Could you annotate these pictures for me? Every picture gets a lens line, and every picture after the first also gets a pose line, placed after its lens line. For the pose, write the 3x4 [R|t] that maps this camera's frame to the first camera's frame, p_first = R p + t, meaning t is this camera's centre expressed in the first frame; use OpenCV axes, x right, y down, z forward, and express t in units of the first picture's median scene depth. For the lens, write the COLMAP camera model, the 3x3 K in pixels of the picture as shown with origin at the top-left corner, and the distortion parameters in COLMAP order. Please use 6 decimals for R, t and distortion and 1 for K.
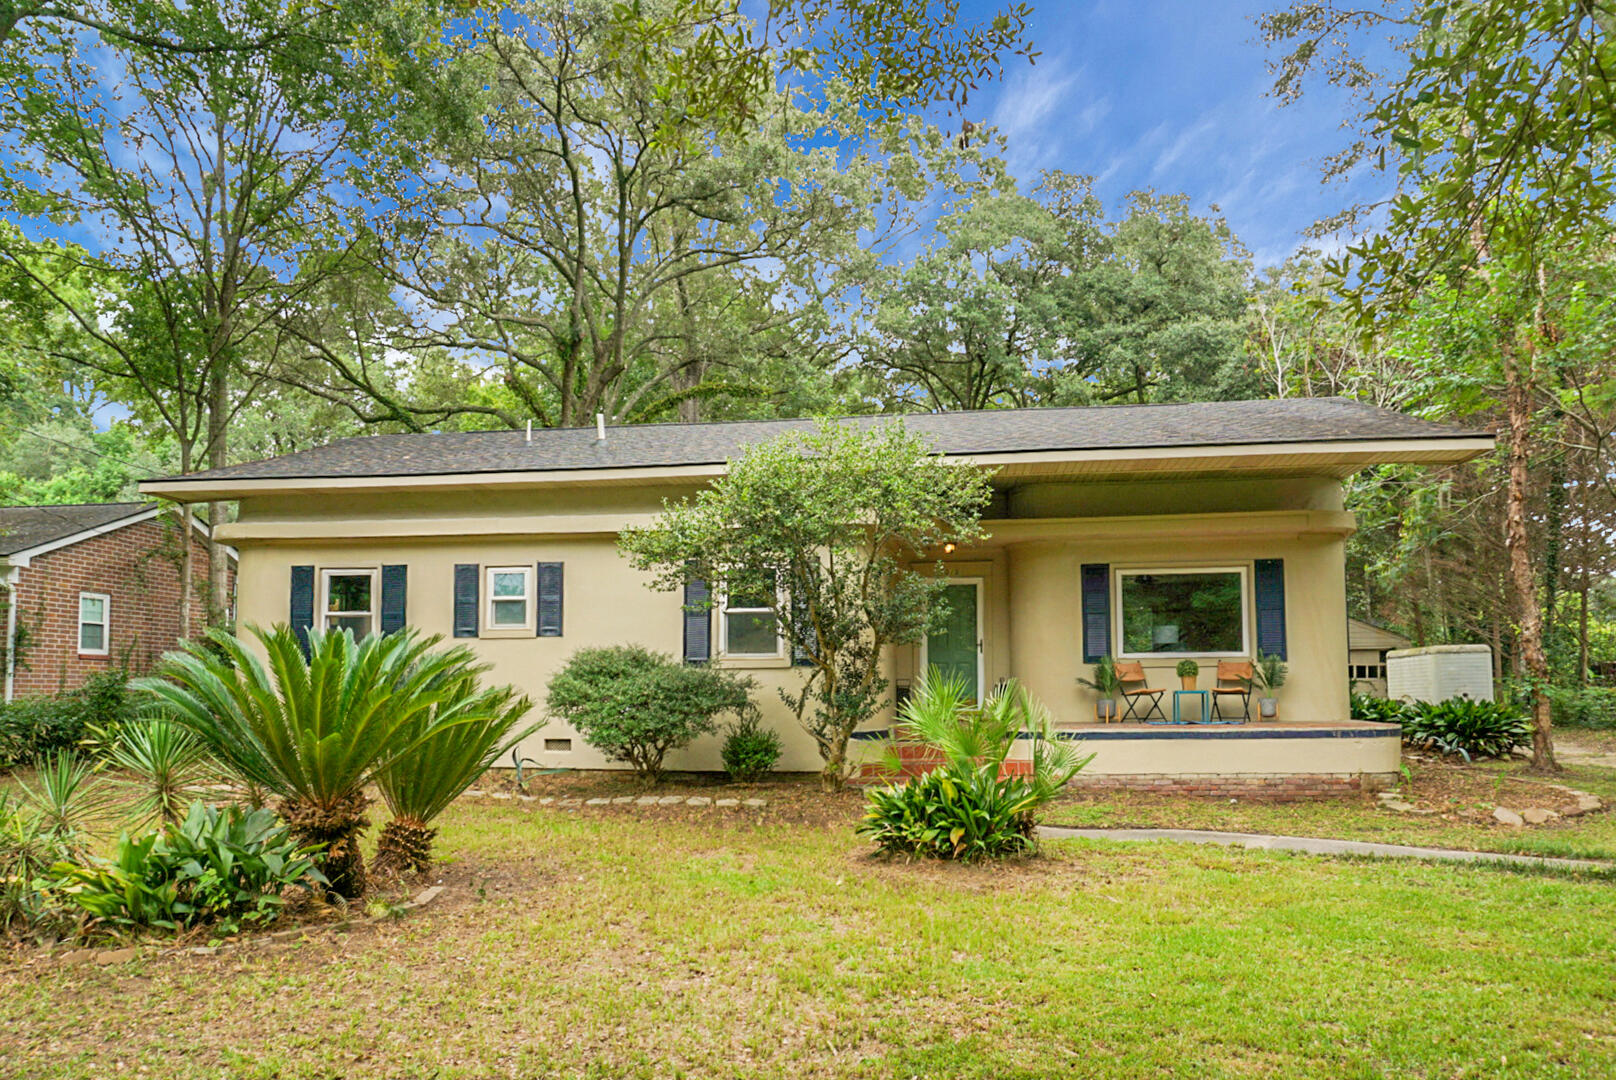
lens RADIAL K [[1134.3, 0, 805.1], [0, 1134.3, 586.0], [0, 0, 1]] dist [-0.045362, 0.000595]
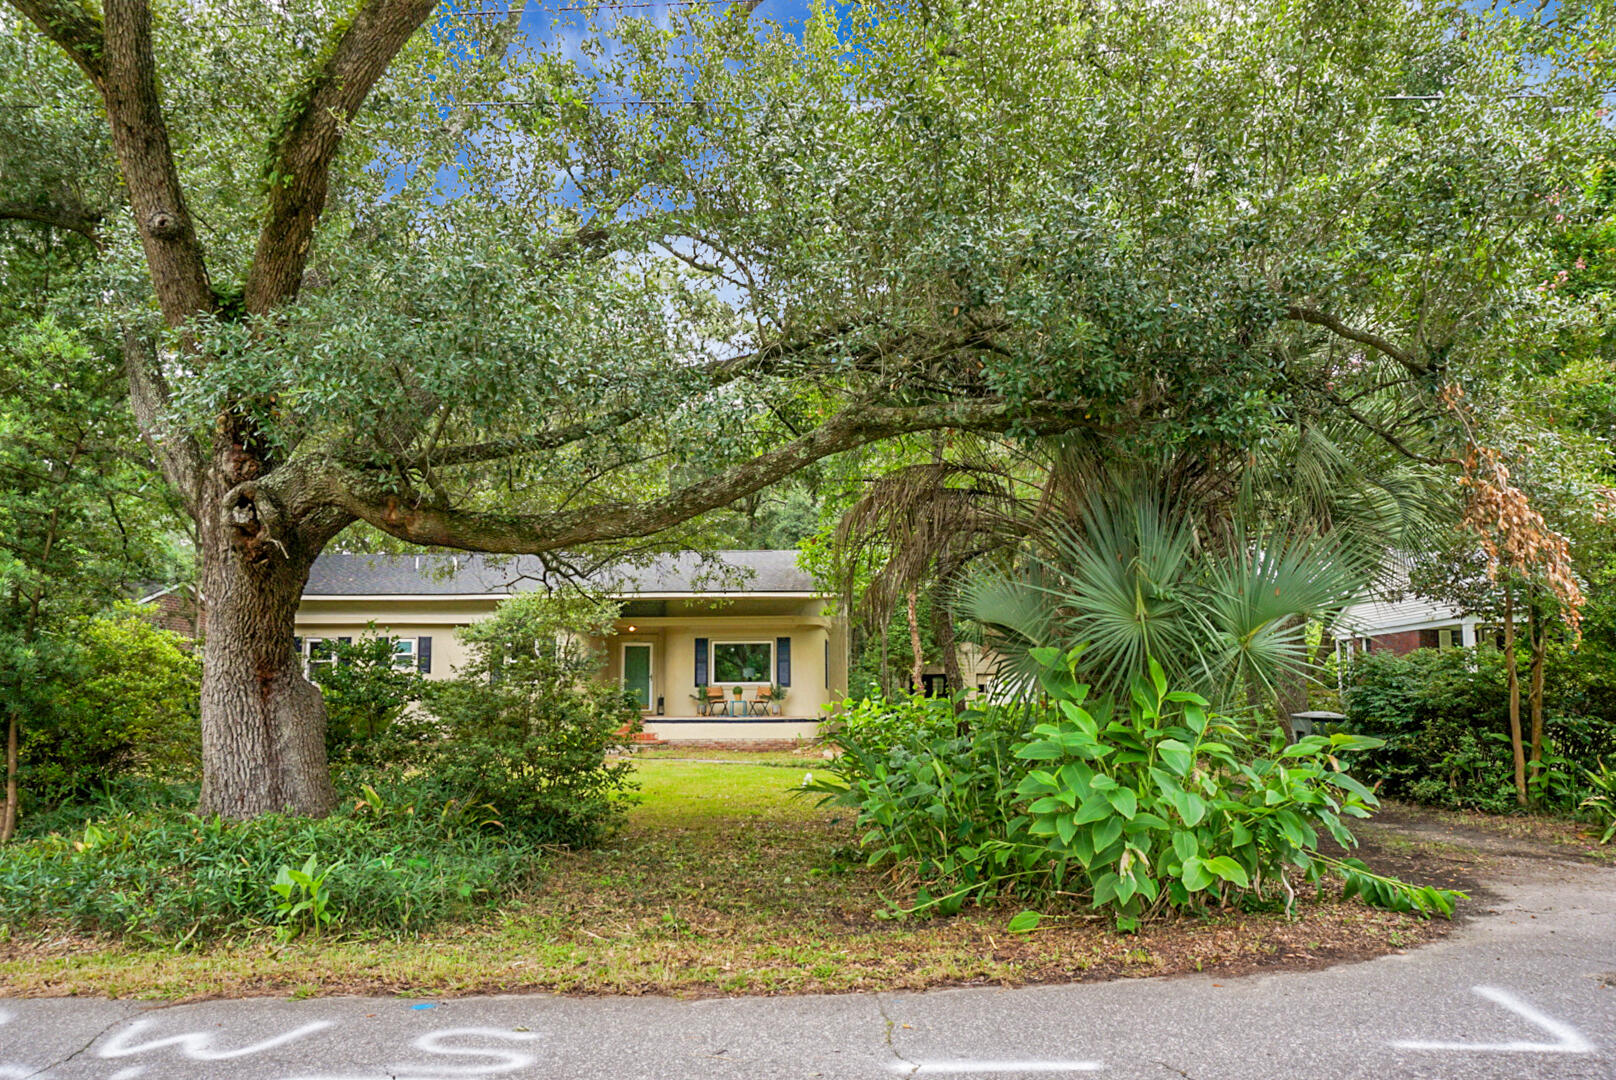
lens RADIAL K [[1134.3, 0, 805.1], [0, 1134.3, 586.0], [0, 0, 1]] dist [-0.045362, 0.000595]
pose [[0.996602, 0.006786, 0.082087, 0.281308], [-0.005587, 0.999874, -0.014835, -0.084922], [-0.082177, 0.014326, 0.996515, -1.047431]]
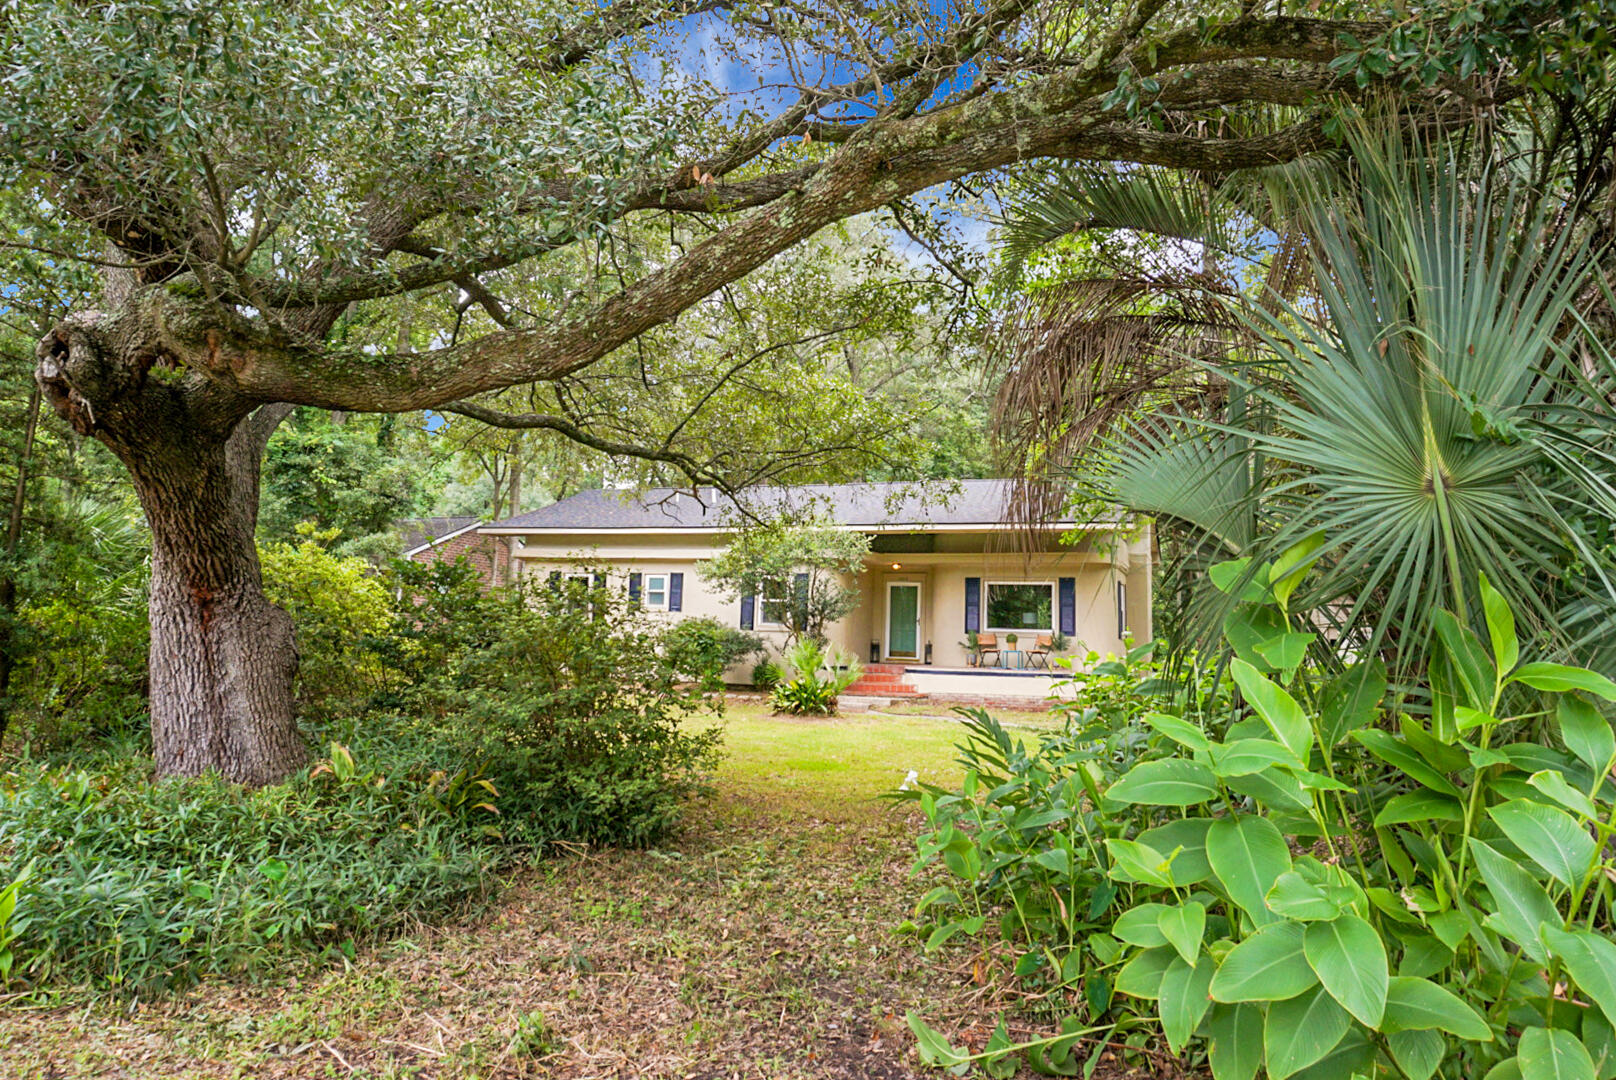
lens RADIAL K [[1119.3, 0, 806.4], [0, 1119.3, 469.4], [0, 0, 1]] dist [-0.035571, 0.002963]
pose [[0.974395, -0.004370, -0.224799, 0.407262], [-0.011606, 0.997501, -0.069693, -0.064597], [0.224542, 0.070518, 0.971910, -0.783163]]
